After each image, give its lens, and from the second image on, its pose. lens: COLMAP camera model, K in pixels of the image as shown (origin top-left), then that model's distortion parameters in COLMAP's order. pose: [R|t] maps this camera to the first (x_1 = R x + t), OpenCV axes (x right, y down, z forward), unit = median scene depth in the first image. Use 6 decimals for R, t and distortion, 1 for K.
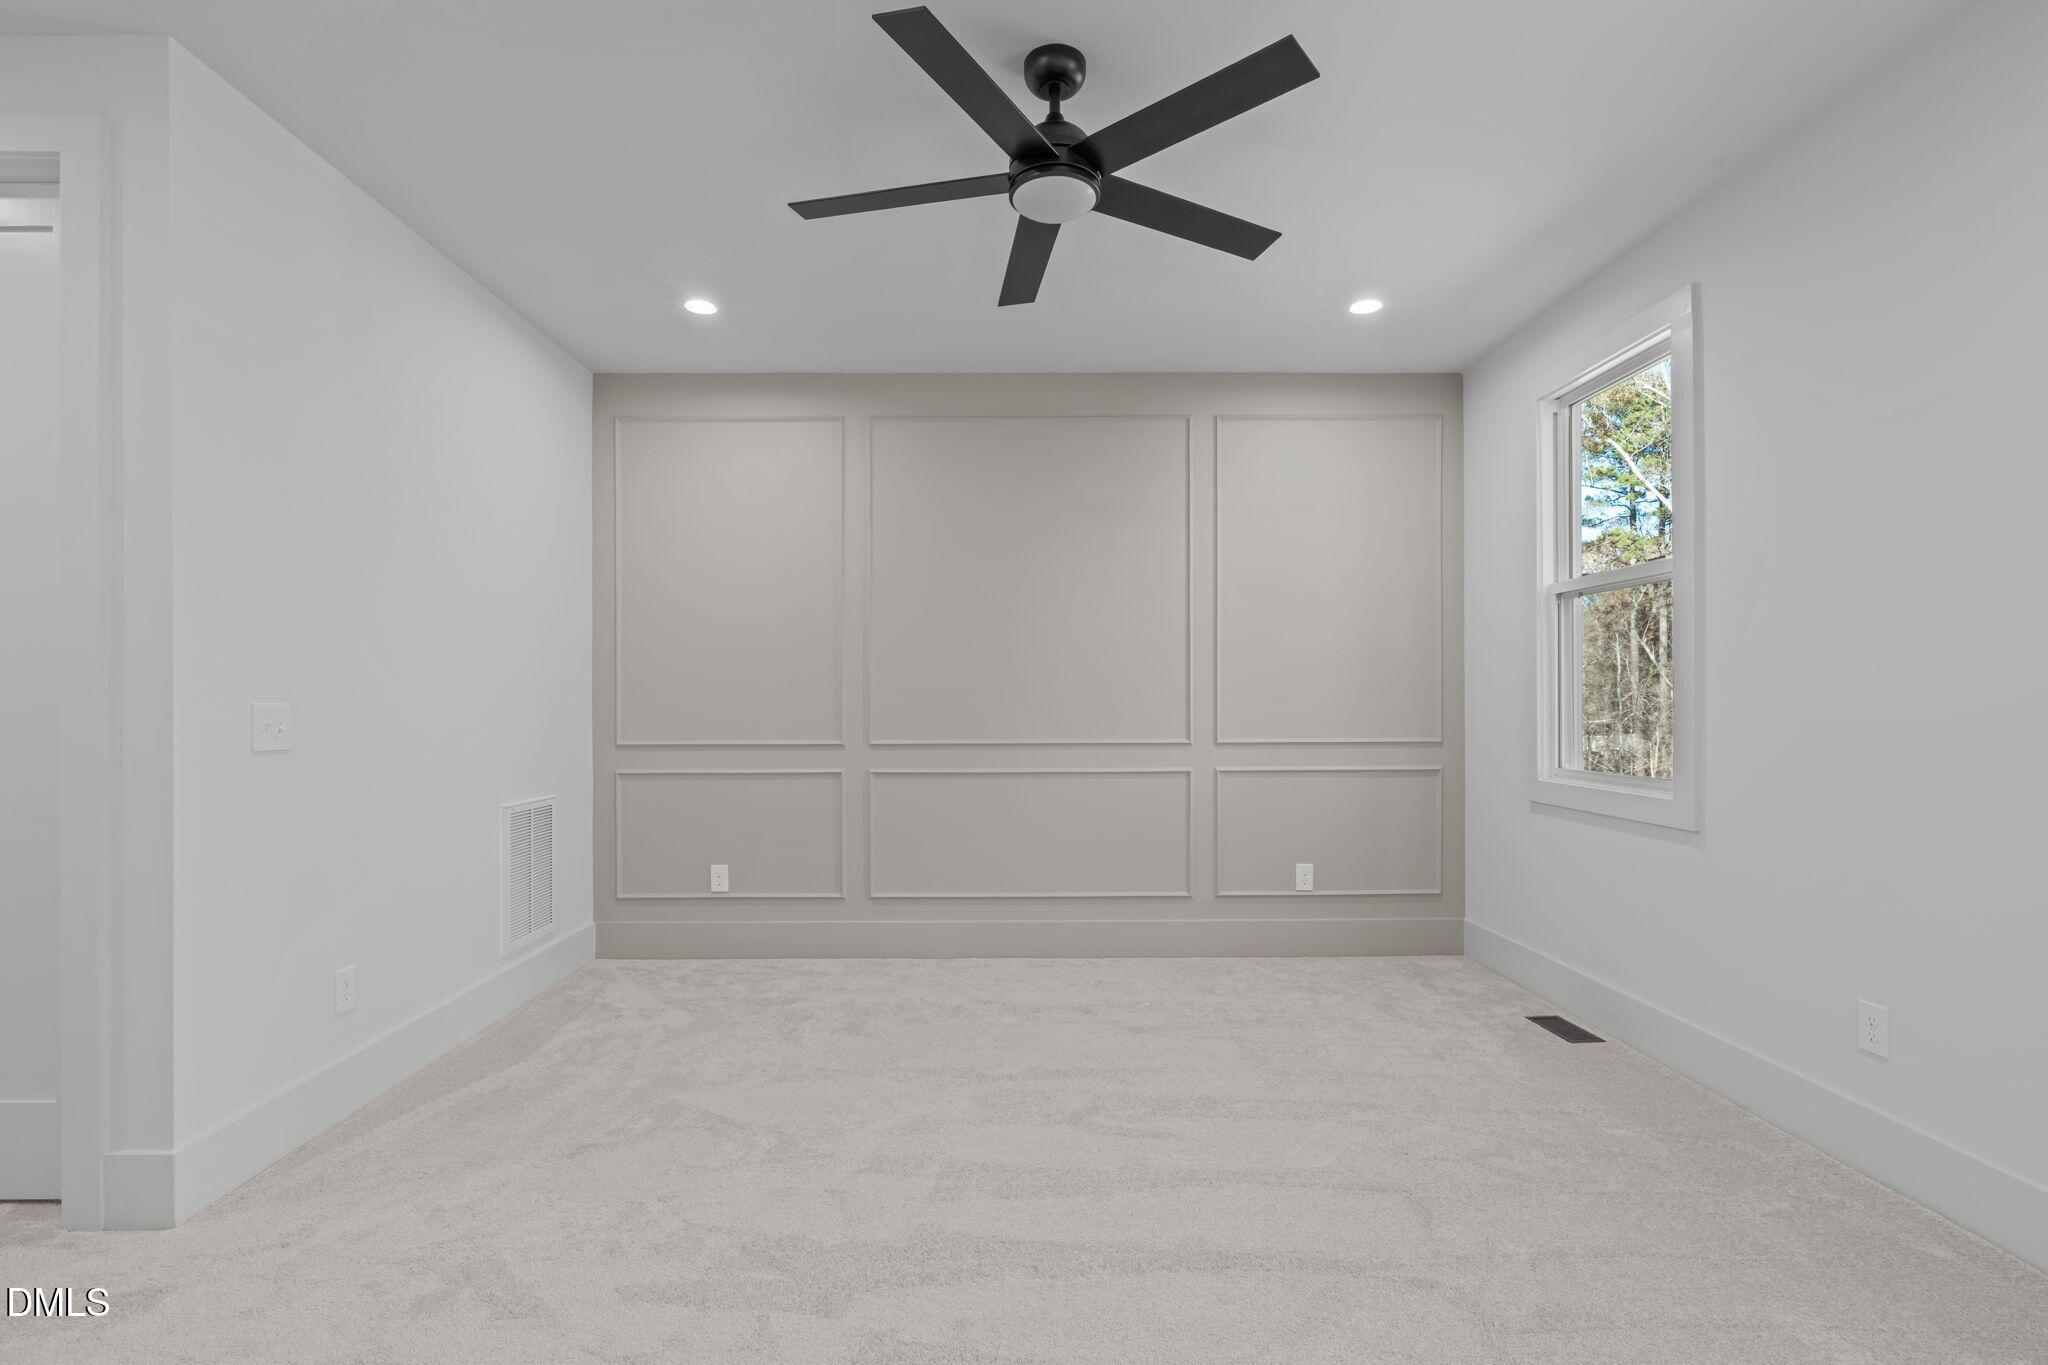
lens RADIAL K [[924.6, 0, 1026.1], [0, 924.6, 686.9], [0, 0, 1]] dist [-0.000500, 0.000059]
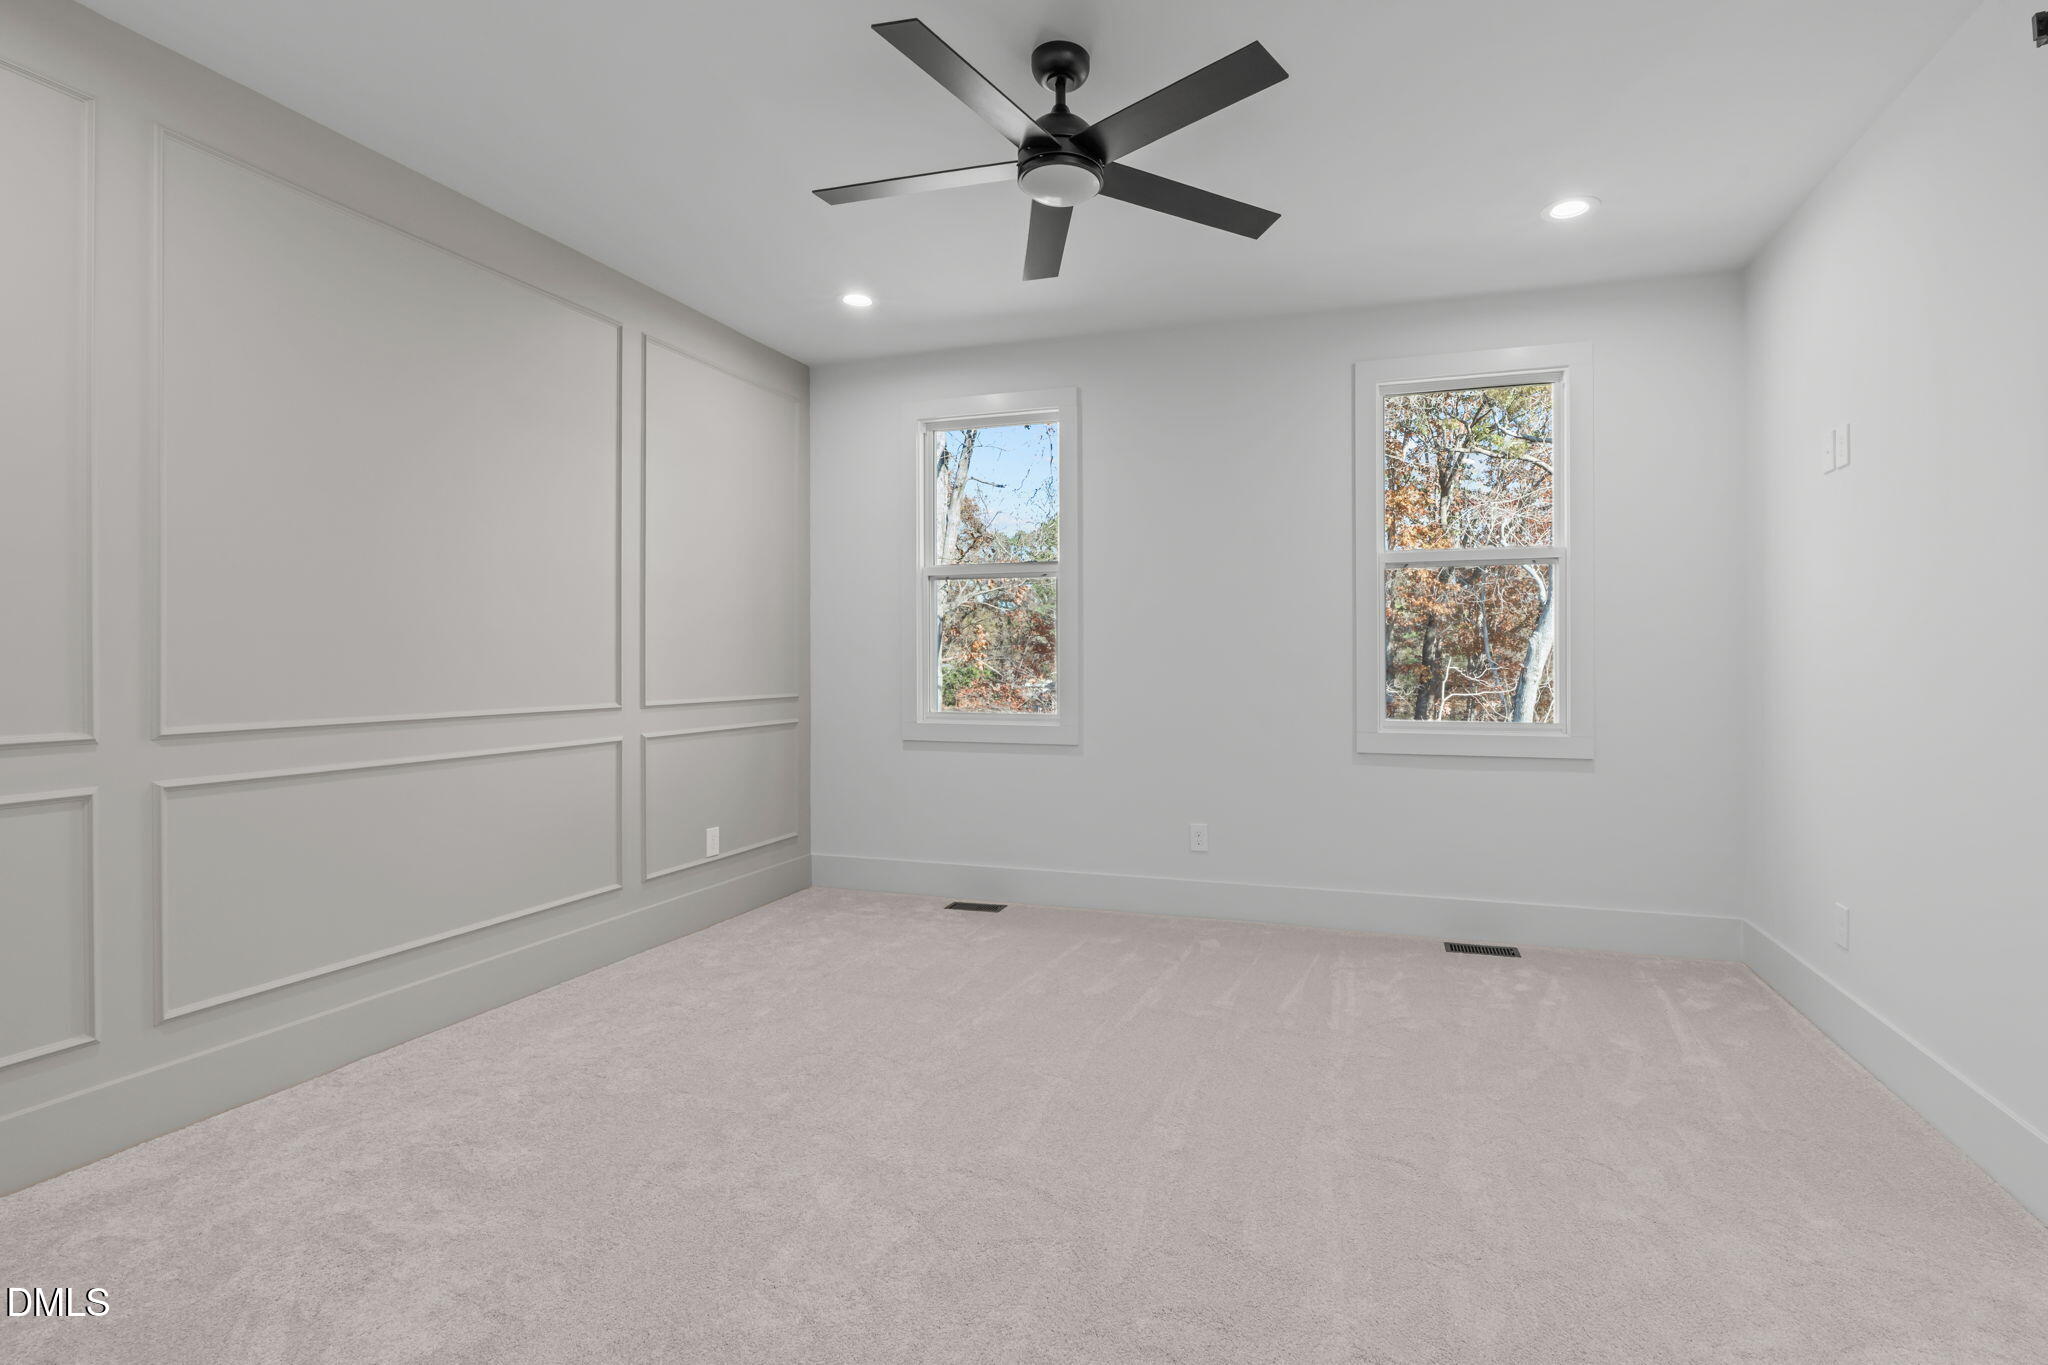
lens RADIAL K [[930.4, 0, 1022.0], [0, 930.4, 659.6], [0, 0, 1]] dist [0.029589, -0.000046]
pose [[0.400871, 0.004970, 0.916121, -0.466866], [-0.003752, 0.999986, -0.003783, 0.018301], [-0.916127, -0.001920, 0.400884, 0.315480]]
